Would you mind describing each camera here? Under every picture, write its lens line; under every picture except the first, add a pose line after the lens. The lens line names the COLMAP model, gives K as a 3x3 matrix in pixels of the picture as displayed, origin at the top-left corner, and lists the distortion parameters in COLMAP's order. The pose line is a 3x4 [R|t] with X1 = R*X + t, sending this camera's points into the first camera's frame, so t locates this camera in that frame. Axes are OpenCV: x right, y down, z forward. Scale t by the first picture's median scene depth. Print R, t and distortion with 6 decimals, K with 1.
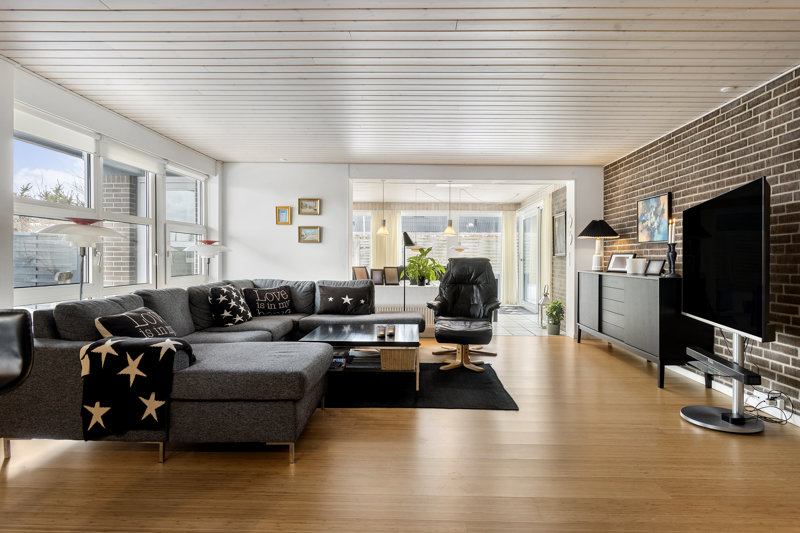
lens RADIAL K [[454.4, 0, 402.2], [0, 454.4, 271.1], [0, 0, 1]] dist [0.007229, 0.000967]
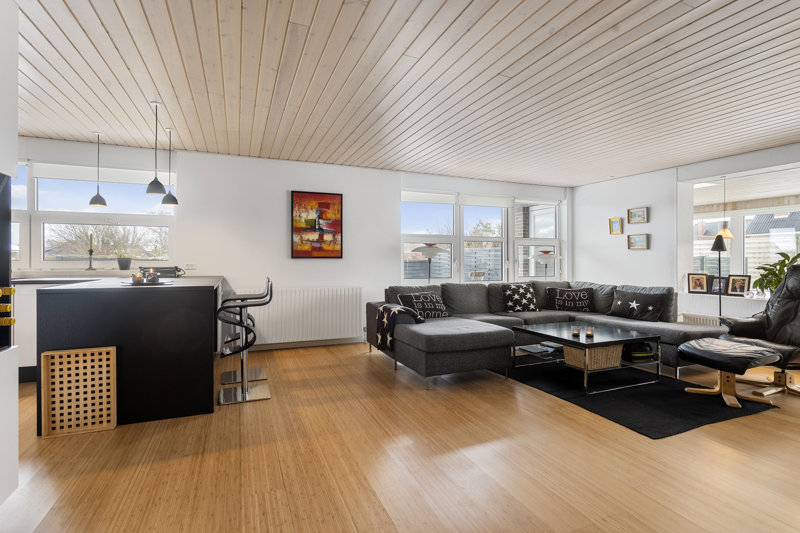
lens RADIAL K [[397.7, 0, 404.8], [0, 397.7, 251.8], [0, 0, 1]] dist [0.001941, 0.000204]
pose [[0.429719, -0.019039, -0.902762, 0.466537], [-0.024727, 0.999155, -0.032843, -0.015171], [0.902624, 0.036436, 0.428885, 0.125323]]
